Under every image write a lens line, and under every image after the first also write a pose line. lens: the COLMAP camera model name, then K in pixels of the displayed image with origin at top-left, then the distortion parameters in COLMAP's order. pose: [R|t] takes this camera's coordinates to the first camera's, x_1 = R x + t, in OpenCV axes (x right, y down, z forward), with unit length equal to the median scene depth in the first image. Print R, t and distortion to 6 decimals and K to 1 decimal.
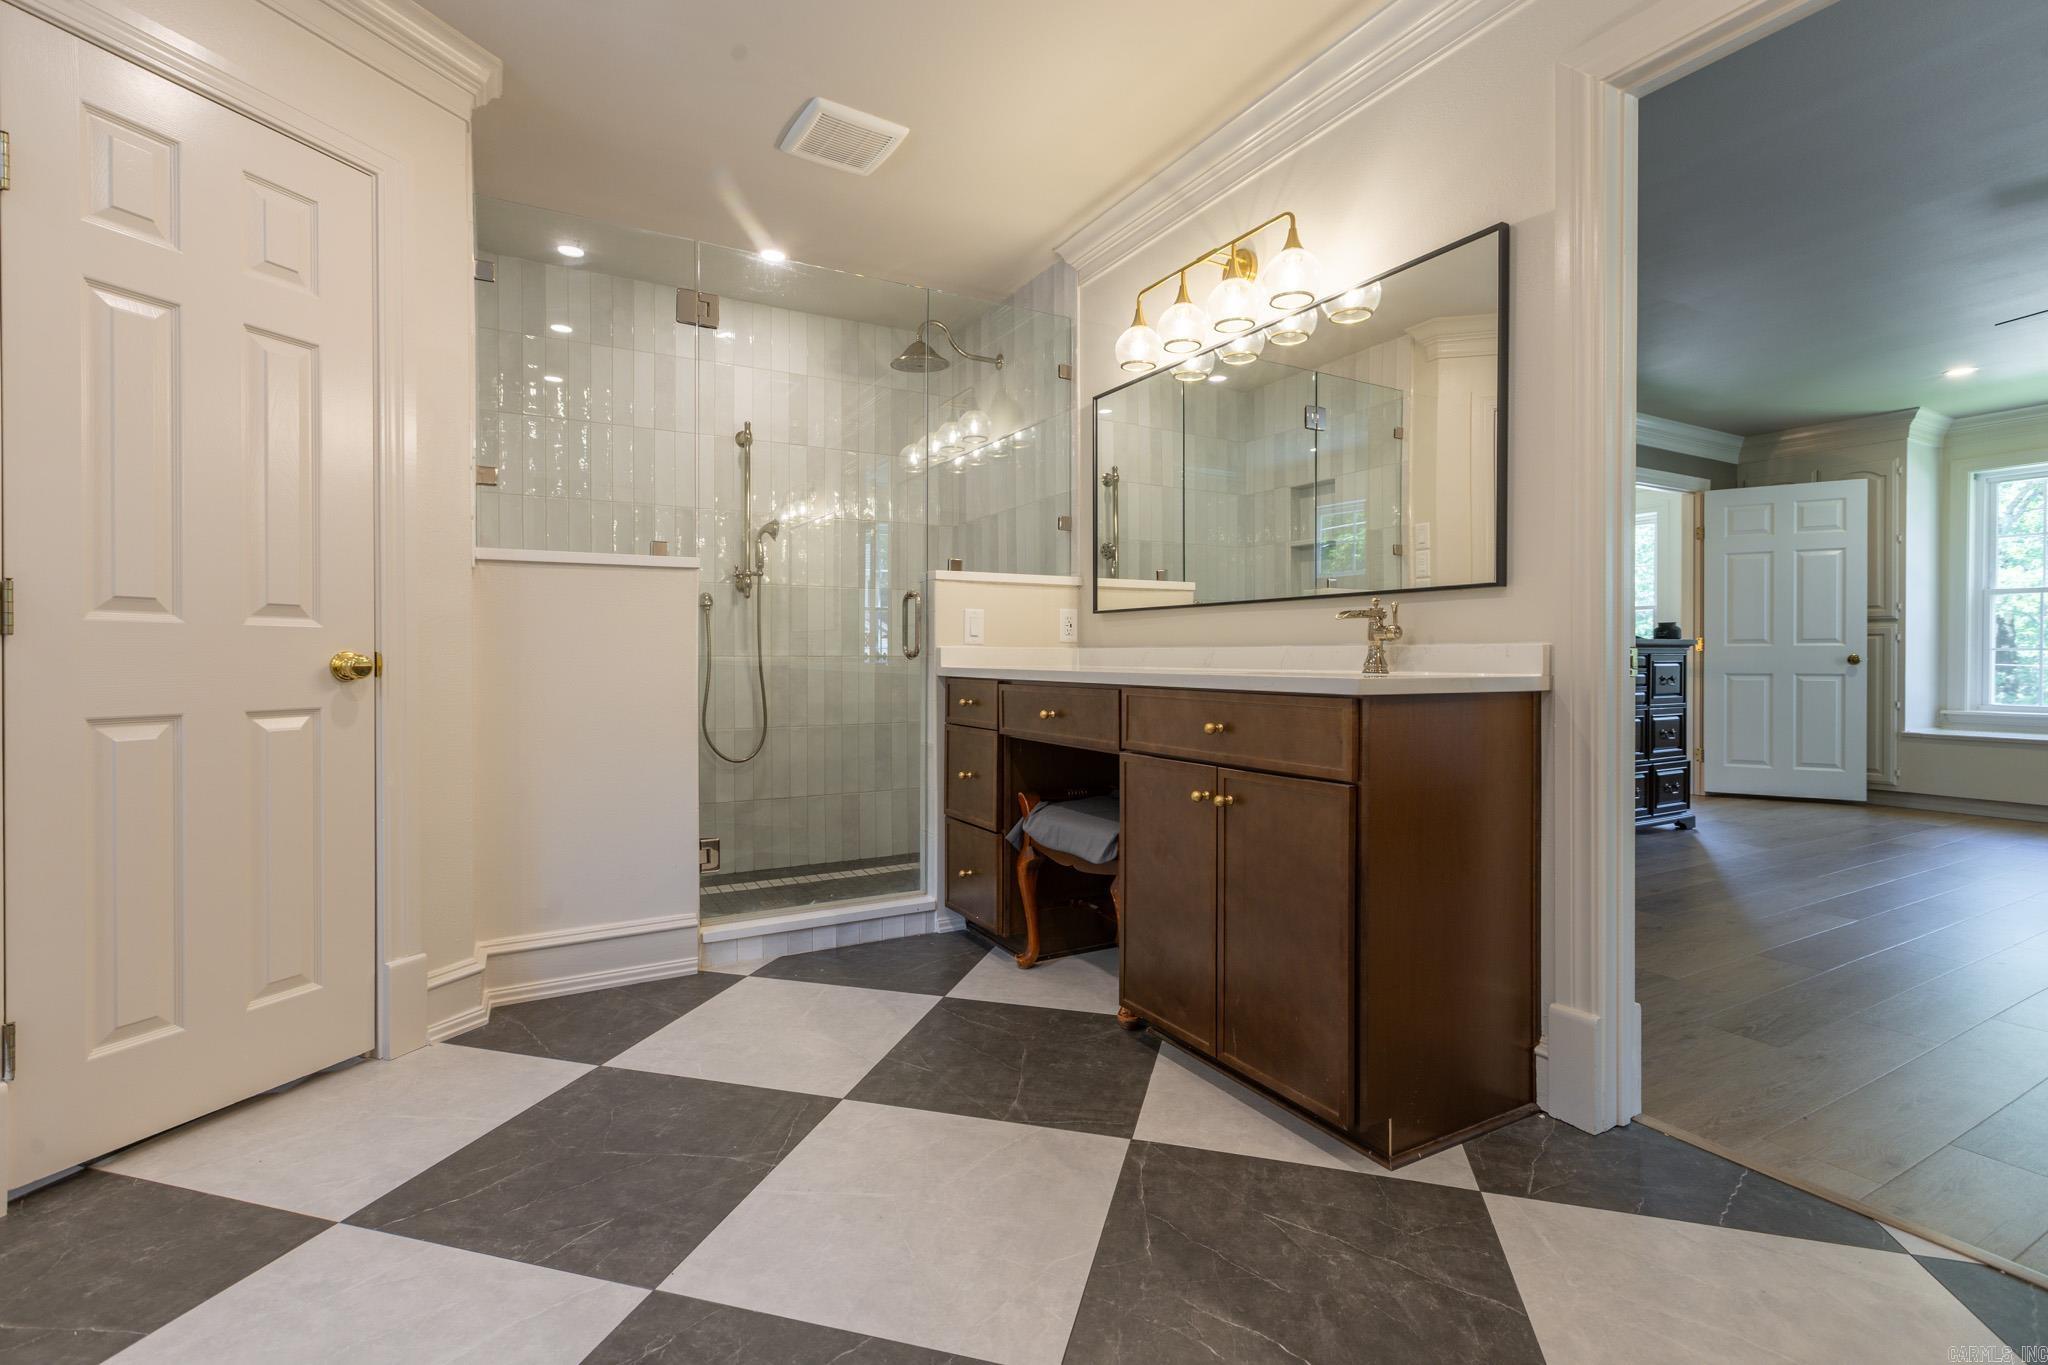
lens RADIAL K [[911.1, 0, 1008.8], [0, 911.1, 667.3], [0, 0, 1]] dist [0.001911, -0.000433]
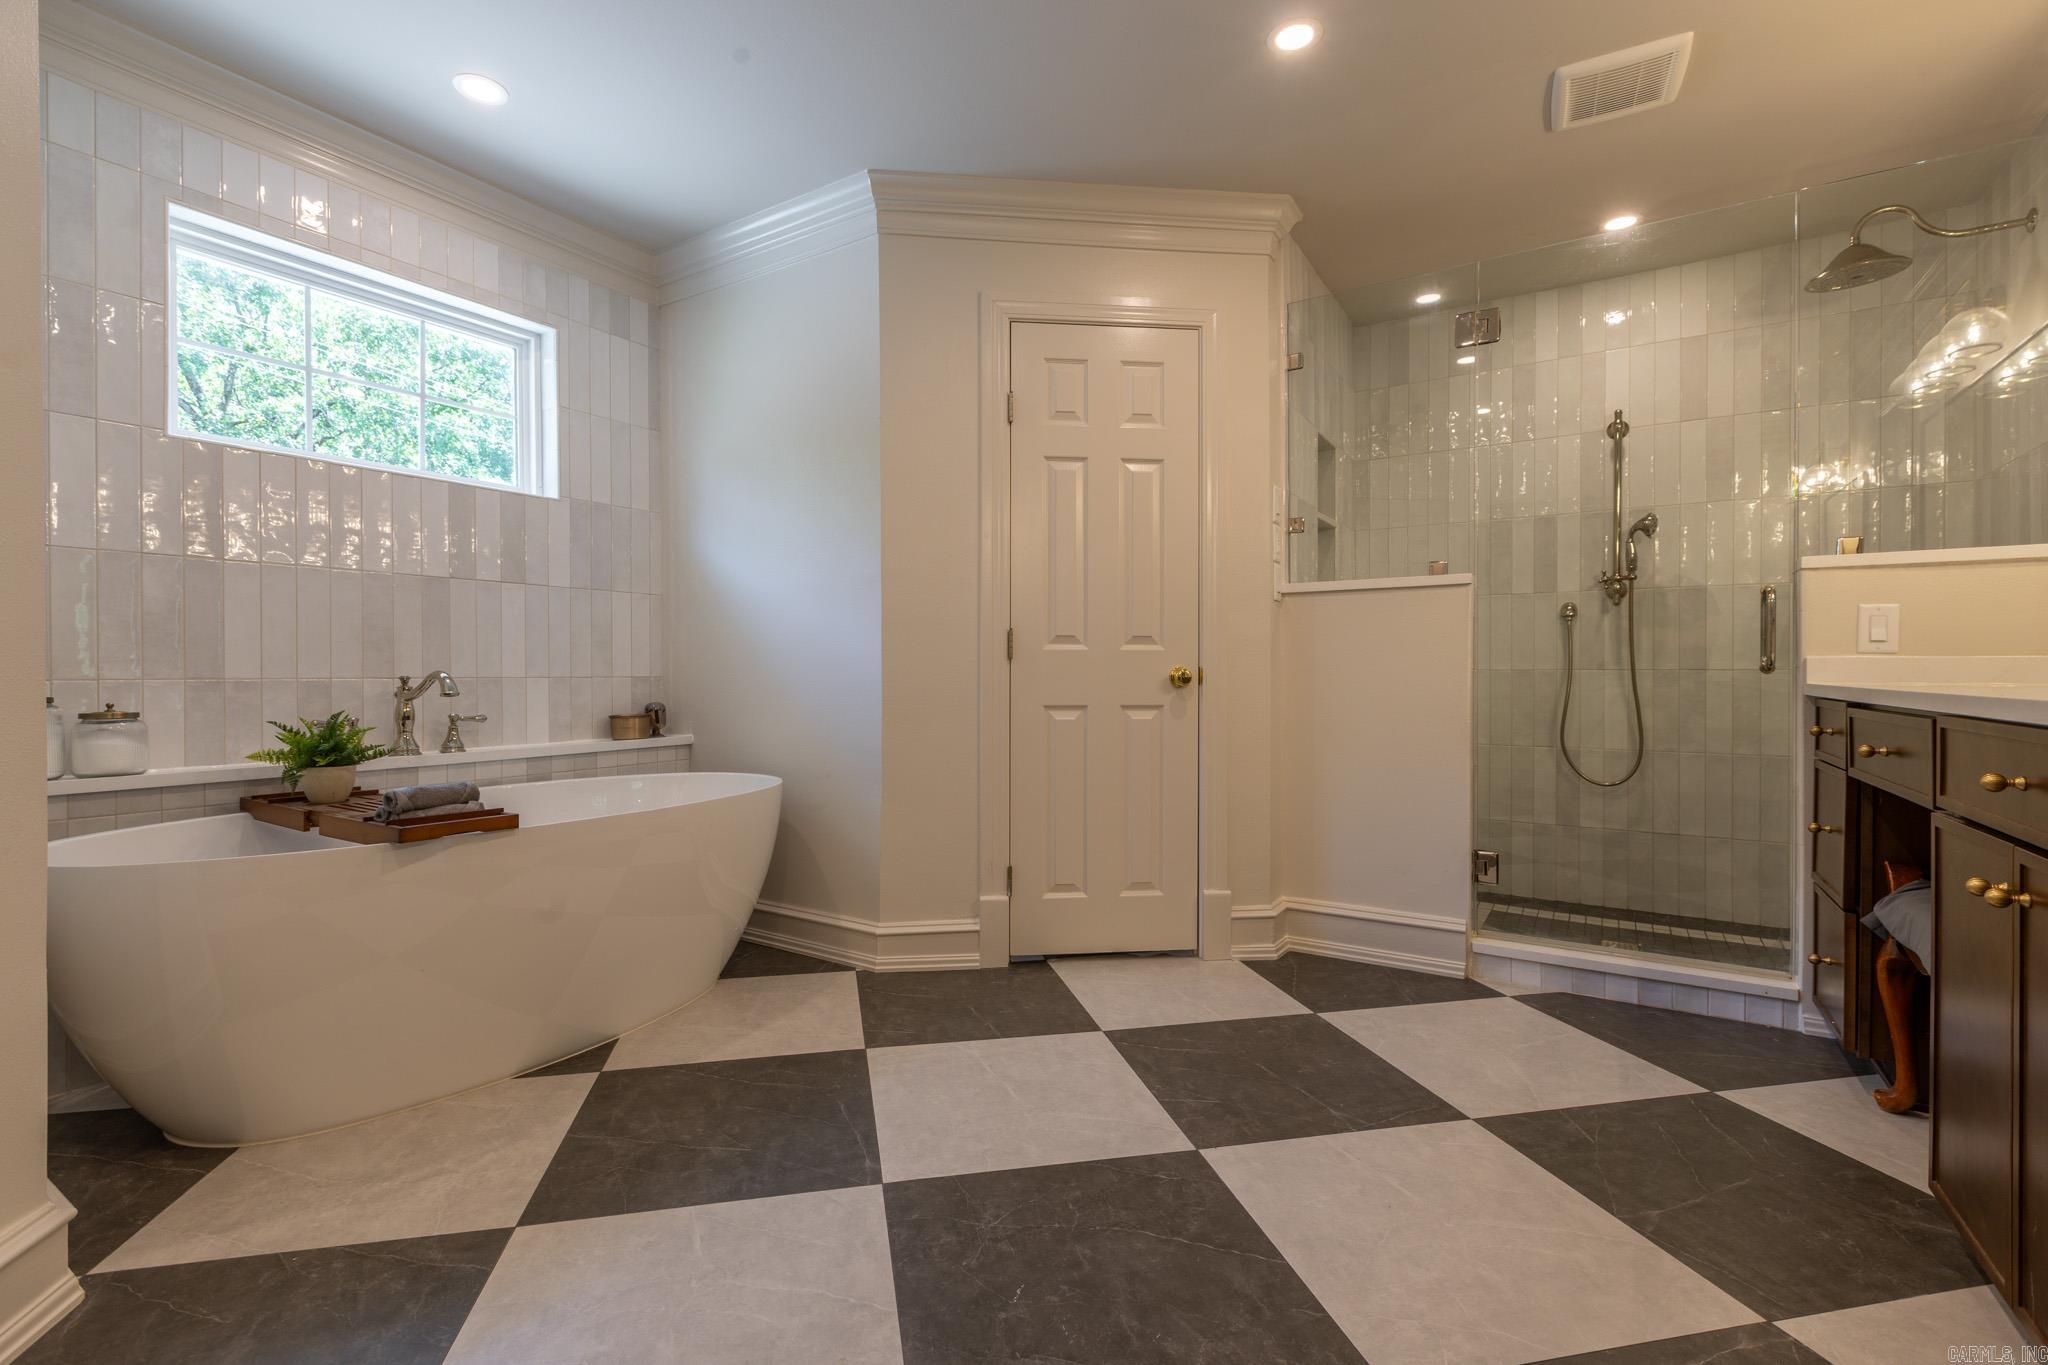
lens RADIAL K [[917.8, 0, 1029.0], [0, 917.8, 679.3], [0, 0, 1]] dist [0.001776, 0.000198]
pose [[0.478860, 0.007848, -0.877856, 0.323649], [-0.009677, 0.999946, 0.003661, -0.000377], [0.877838, 0.006742, 0.478910, 0.072266]]
